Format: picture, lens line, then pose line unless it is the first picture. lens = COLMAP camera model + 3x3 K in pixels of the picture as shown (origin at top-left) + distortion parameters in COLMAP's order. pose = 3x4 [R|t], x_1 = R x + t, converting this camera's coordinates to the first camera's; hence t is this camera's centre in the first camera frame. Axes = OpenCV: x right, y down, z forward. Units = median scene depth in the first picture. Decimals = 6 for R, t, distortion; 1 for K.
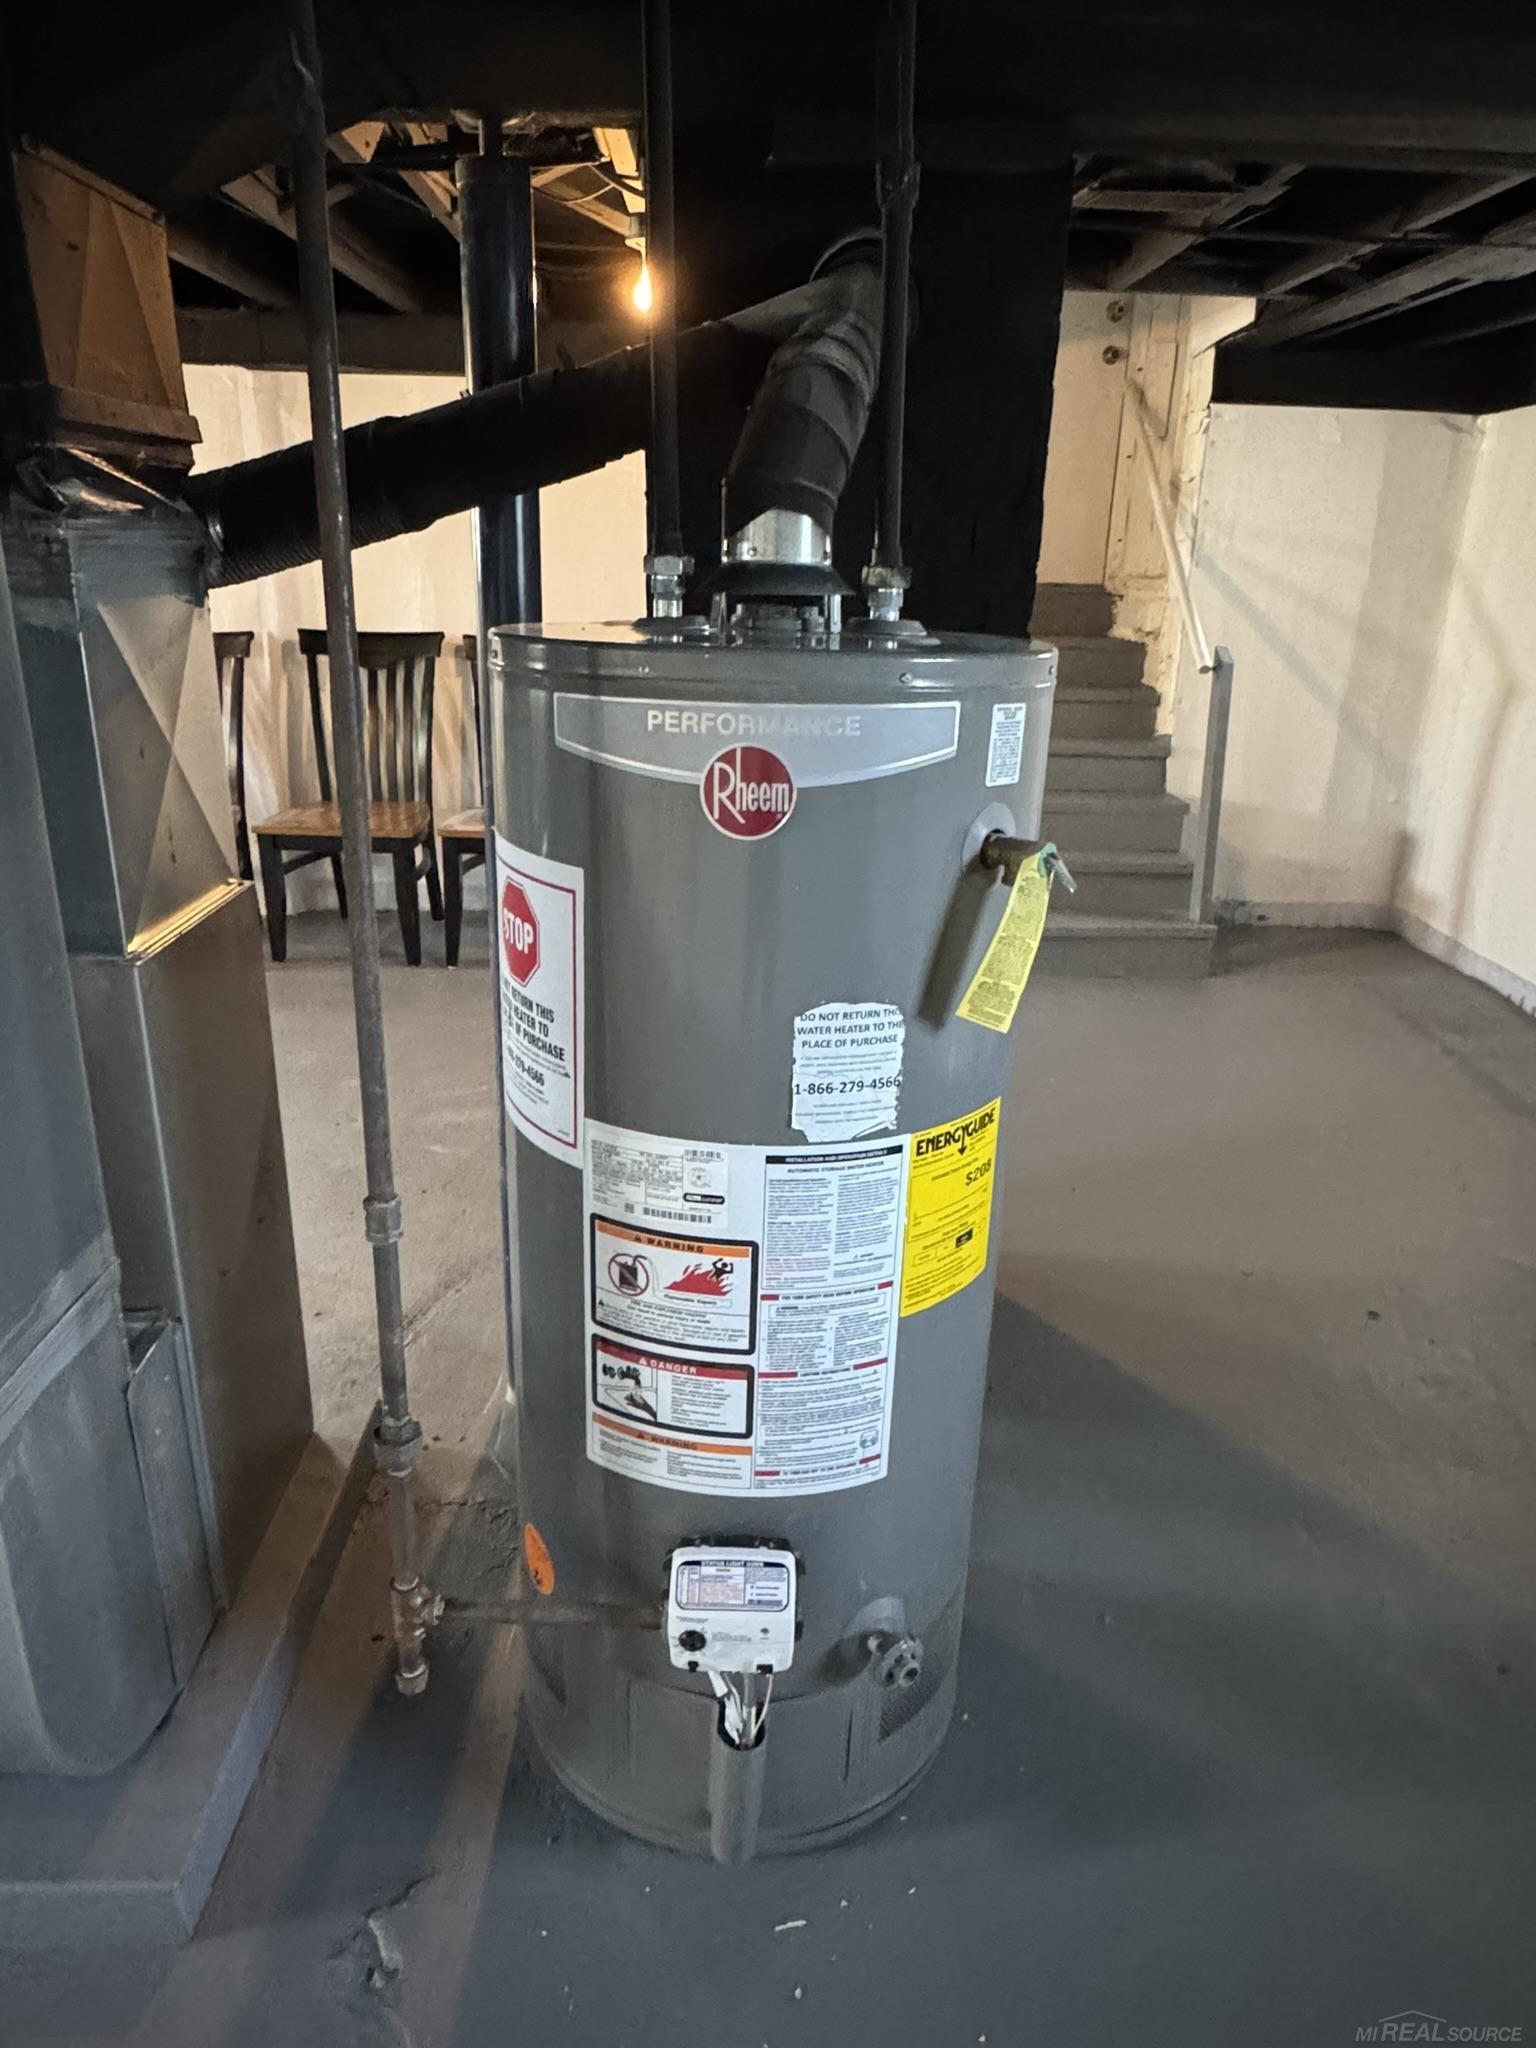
lens RADIAL K [[1308.5, 0, 763.4], [0, 1308.5, 1020.5], [0, 0, 1]] dist [-0.004289, -0.003780]
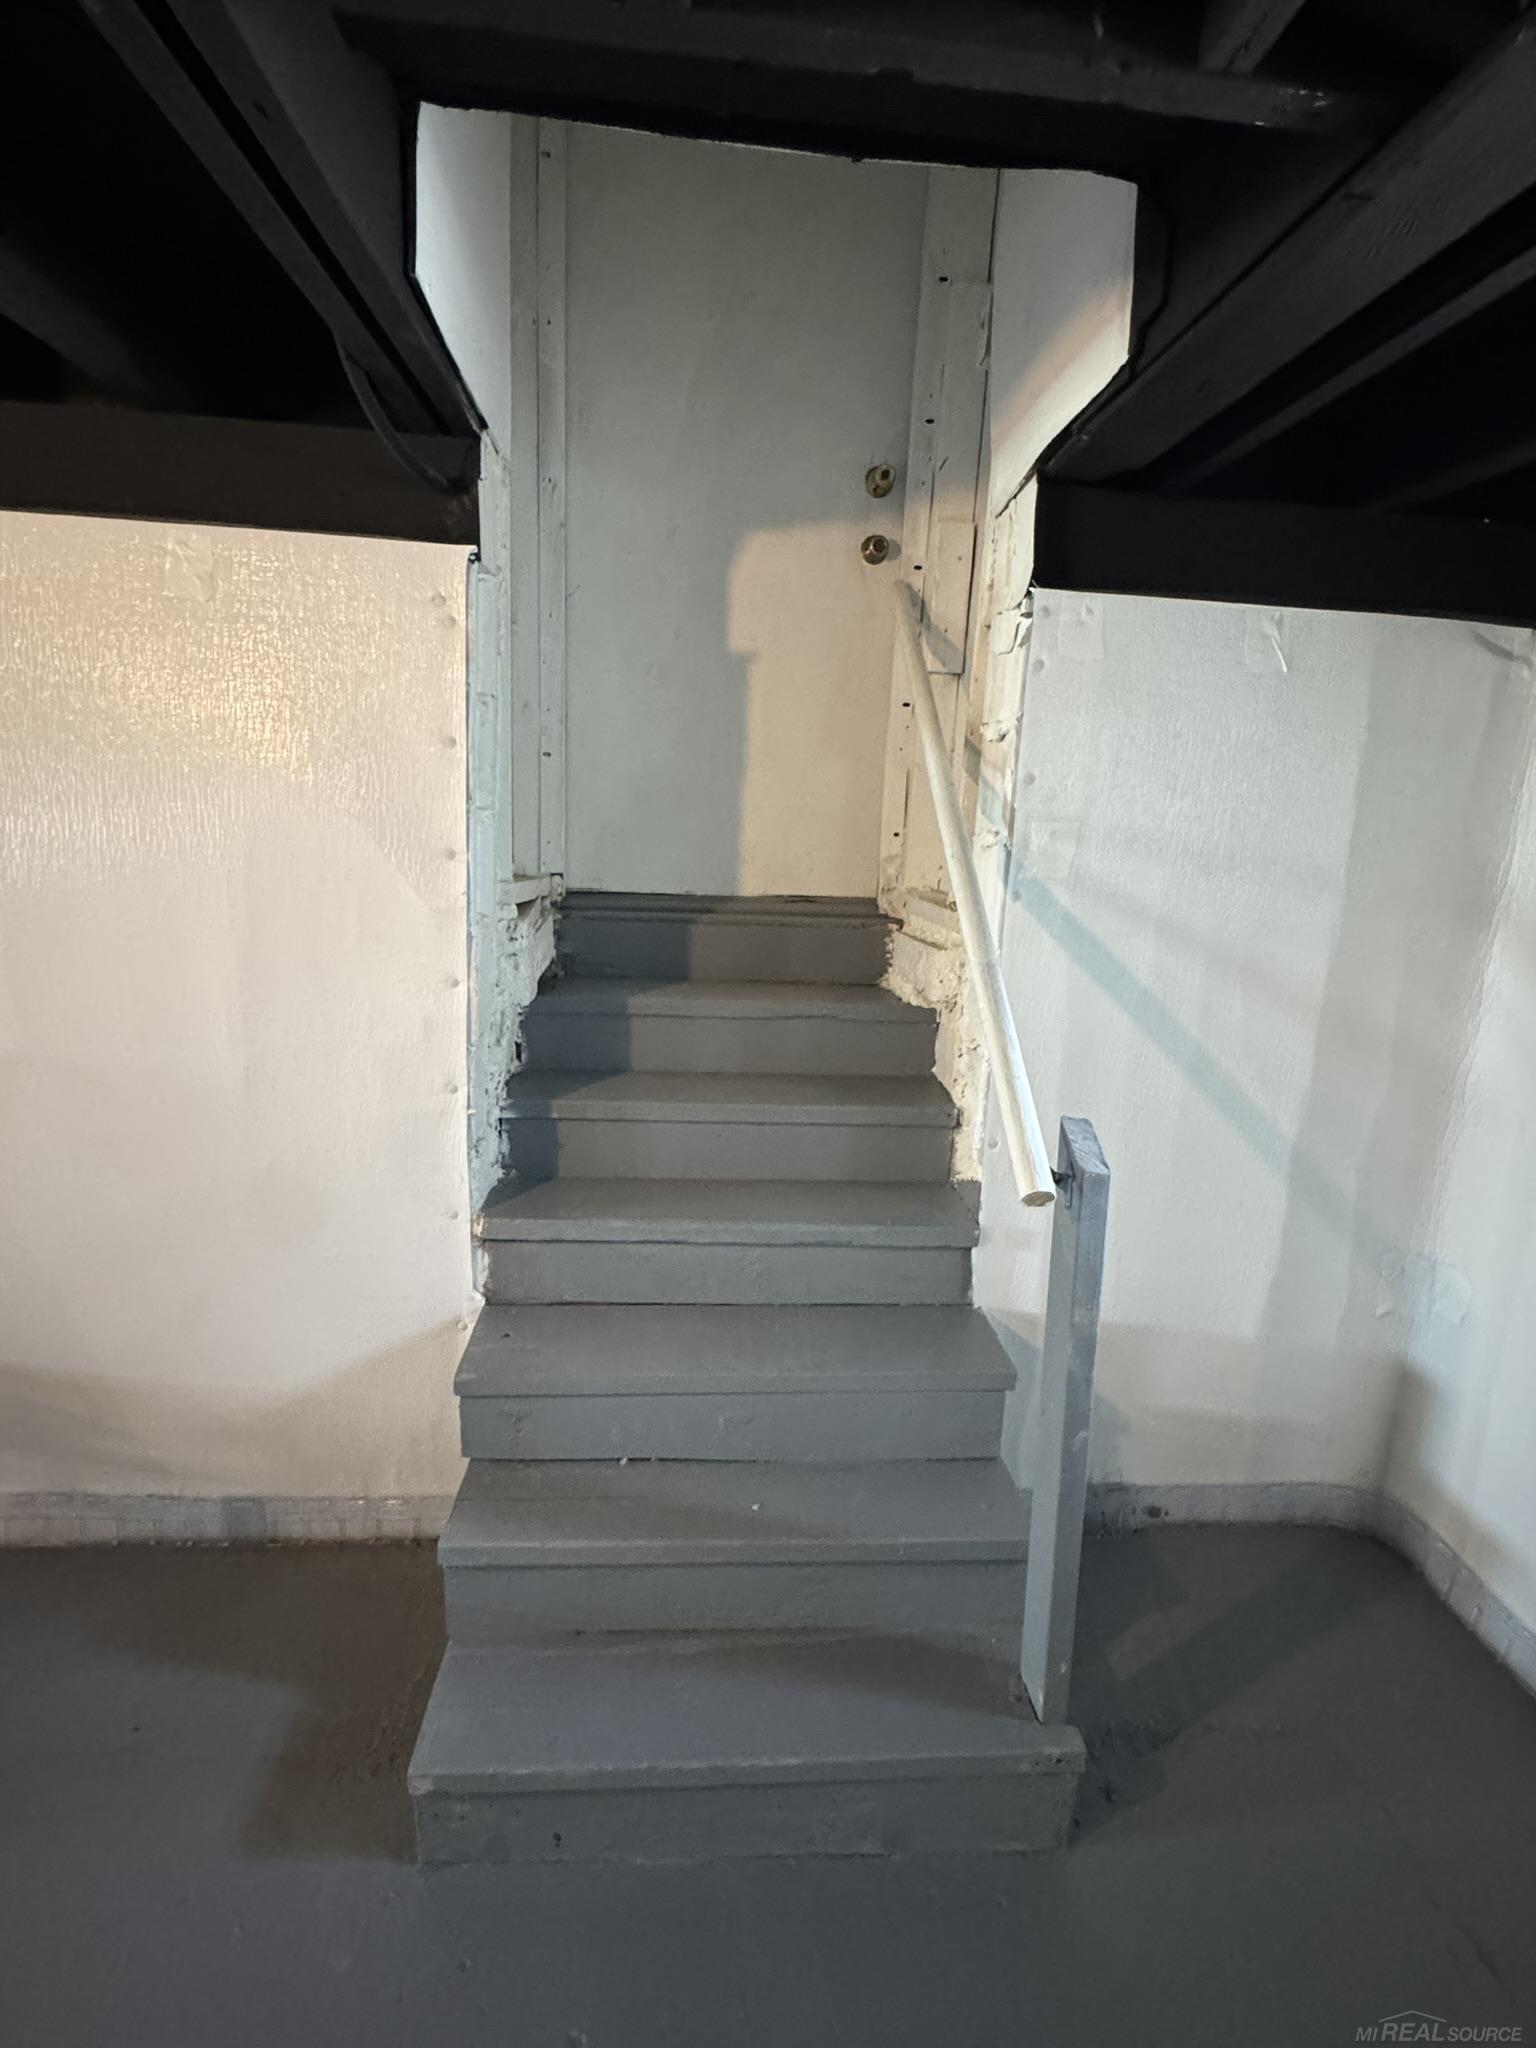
lens RADIAL K [[976.6, 0, 772.4], [0, 976.6, 1018.4], [0, 0, 1]] dist [-0.011283, 0.000146]
pose [[0.998574, 0.009912, 0.052462, 0.211373], [-0.002984, 0.991442, -0.130511, -0.244442], [-0.053307, 0.130169, 0.990058, 0.616968]]
